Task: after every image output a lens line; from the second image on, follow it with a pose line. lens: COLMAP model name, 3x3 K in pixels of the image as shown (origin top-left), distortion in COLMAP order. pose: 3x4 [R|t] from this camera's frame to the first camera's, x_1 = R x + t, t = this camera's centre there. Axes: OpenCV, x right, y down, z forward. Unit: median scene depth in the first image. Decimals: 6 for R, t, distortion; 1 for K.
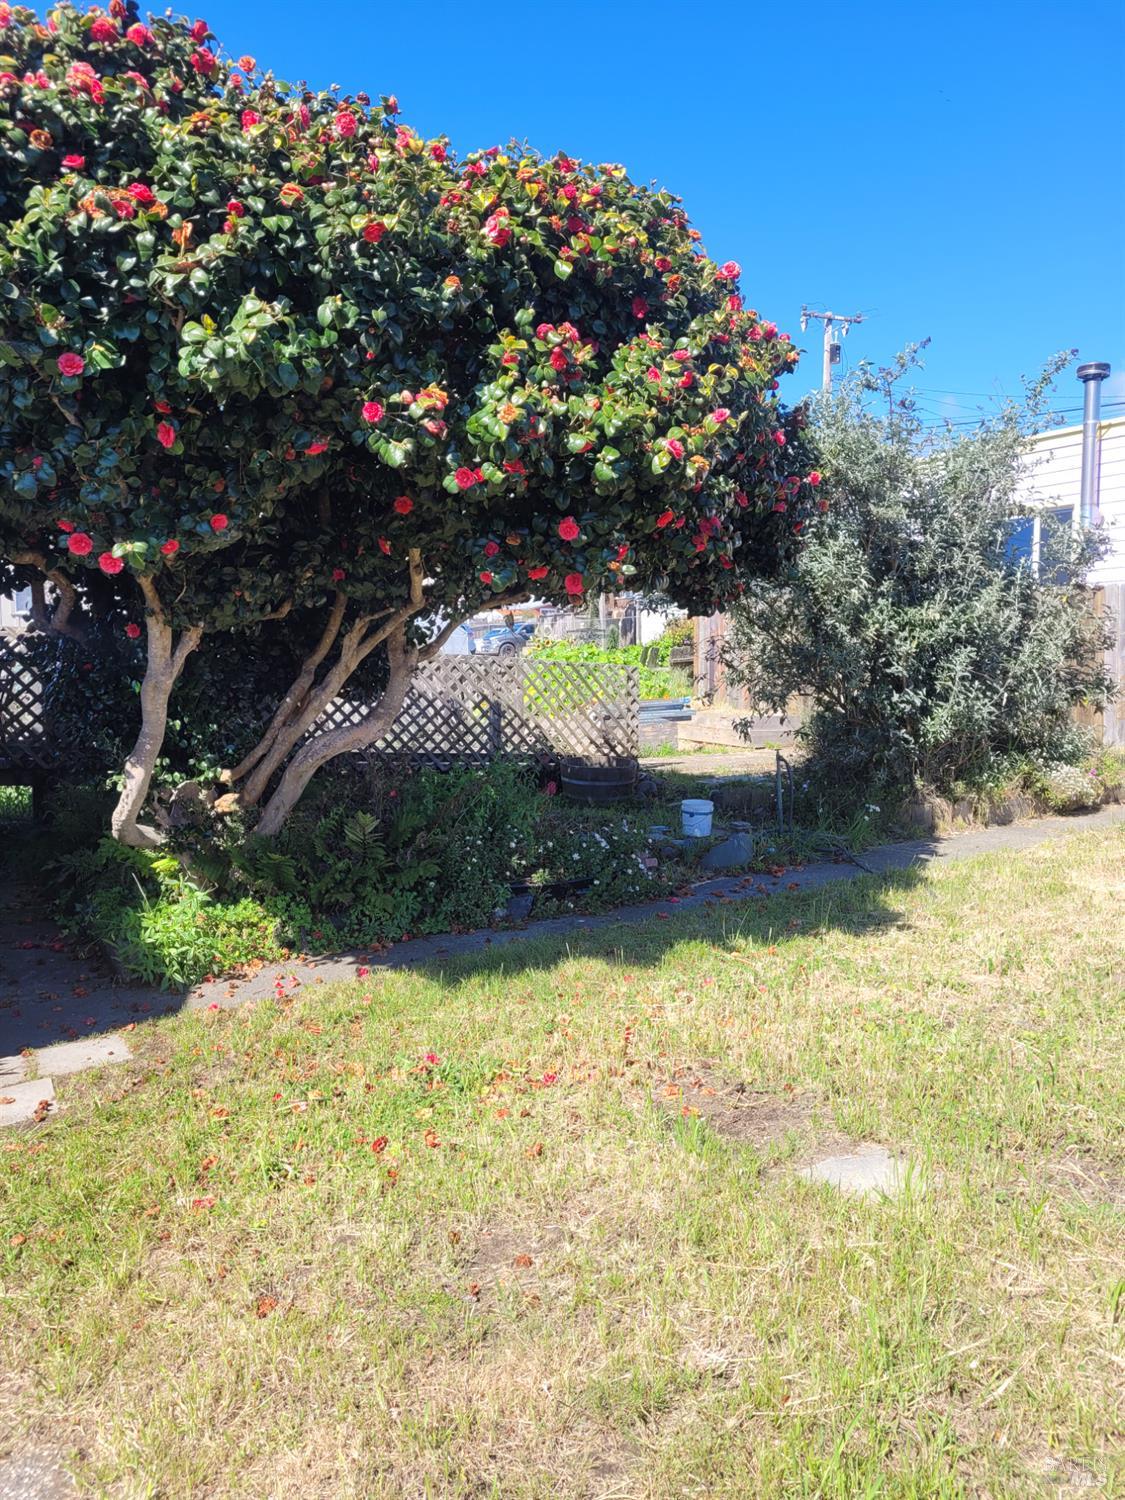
lens RADIAL K [[1129.9, 0, 563.0], [0, 1129.9, 747.4], [0, 0, 1]] dist [0.038200, -0.014054]
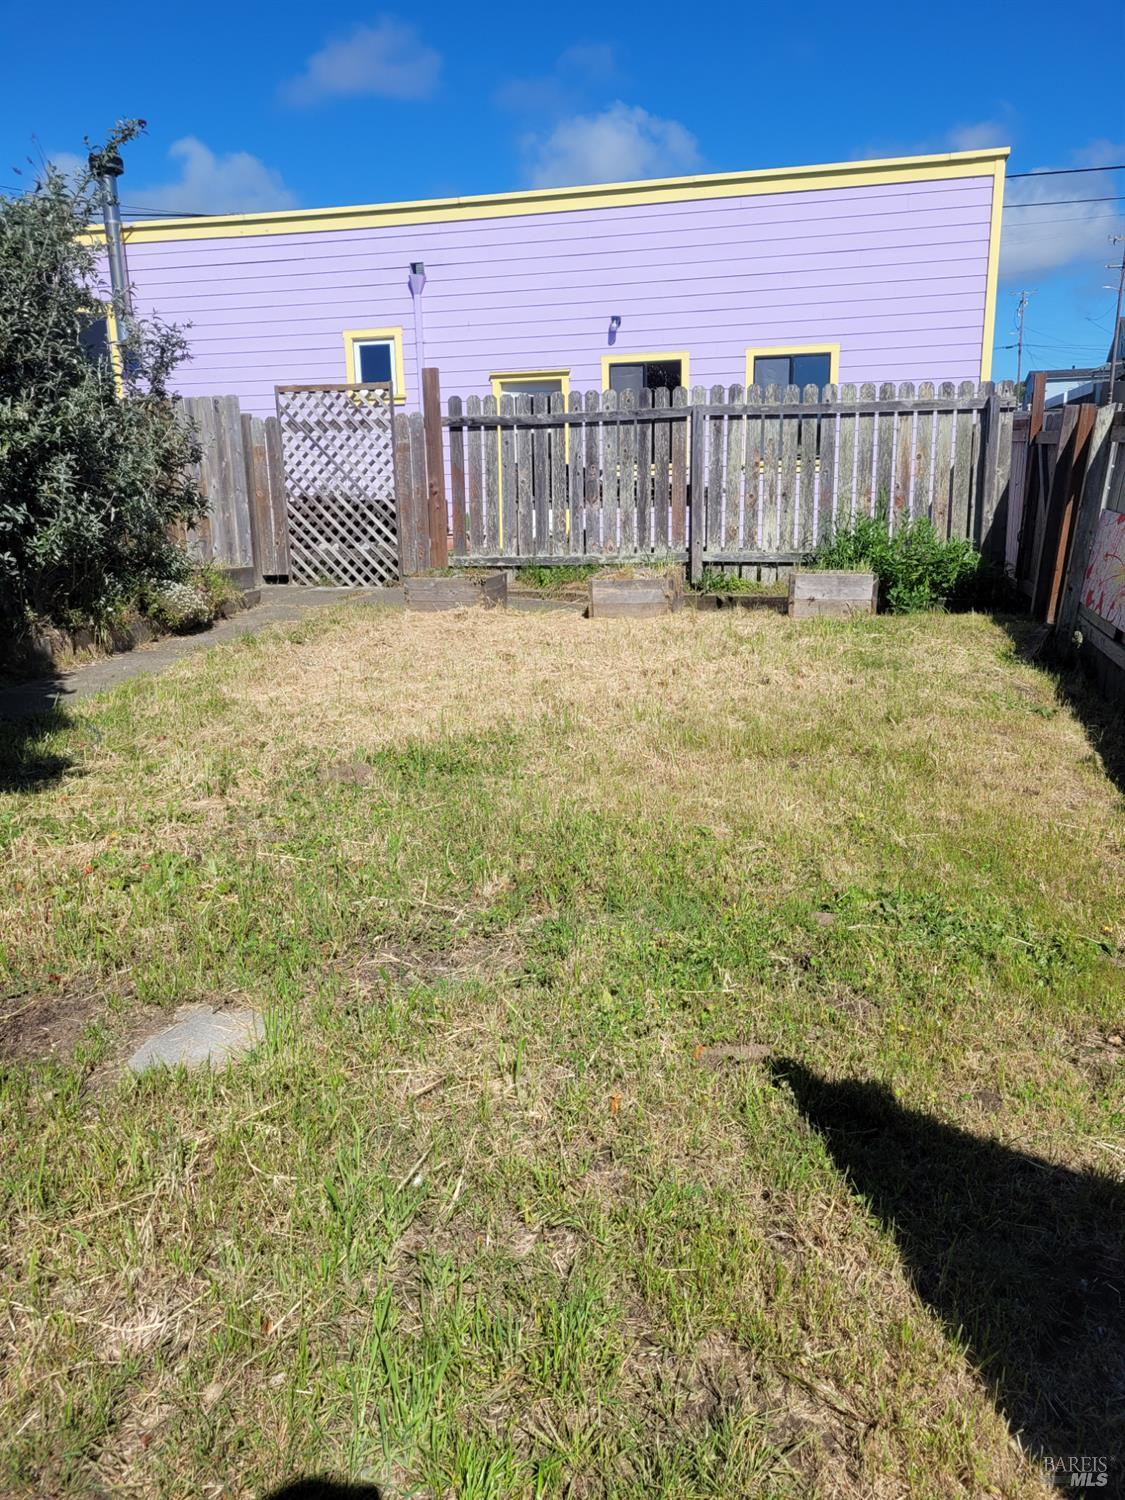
lens RADIAL K [[1129.9, 0, 563.7], [0, 1129.9, 754.1], [0, 0, 1]] dist [0.038200, -0.014054]
pose [[0.687908, -0.179936, 0.703140, -0.042764], [0.075401, 0.981257, 0.177340, 0.012390], [-0.721871, -0.068977, 0.688582, 0.087850]]
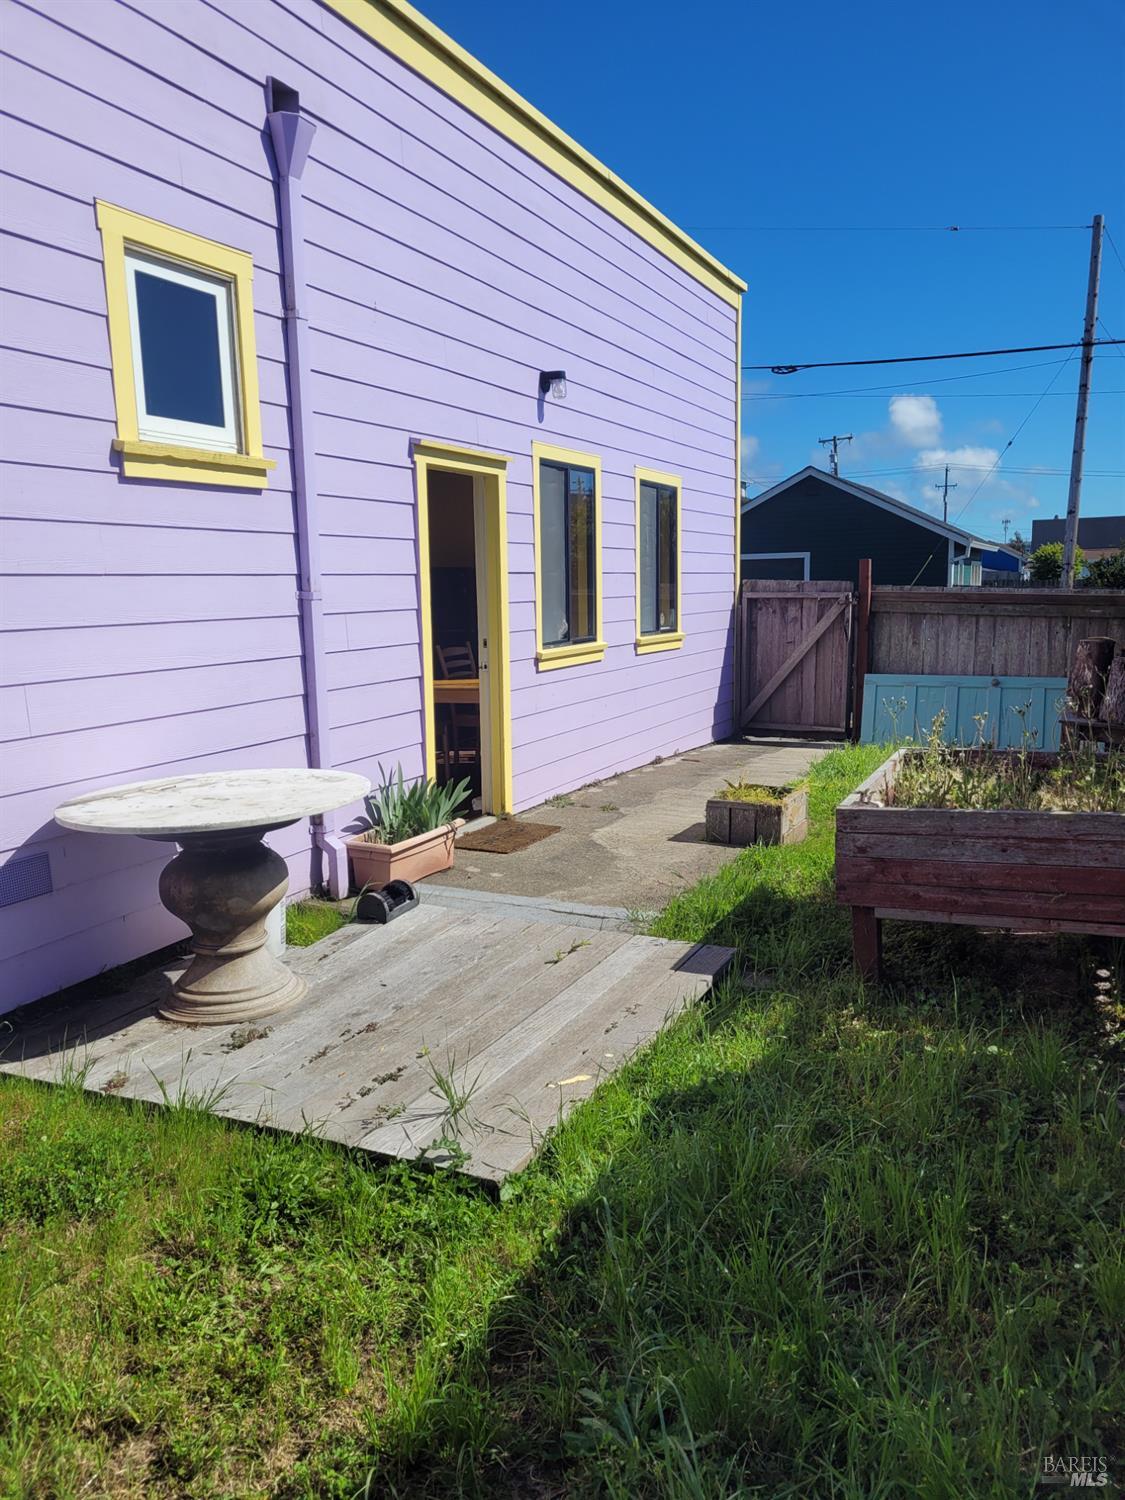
lens RADIAL K [[1129.9, 0, 564.4], [0, 1129.9, 756.6], [0, 0, 1]] dist [0.038200, -0.014054]
pose [[-0.563120, -0.255795, 0.785789, 0.267452], [-0.077245, 0.963017, 0.258131, -0.140449], [-0.822757, 0.084660, -0.562053, 1.029290]]
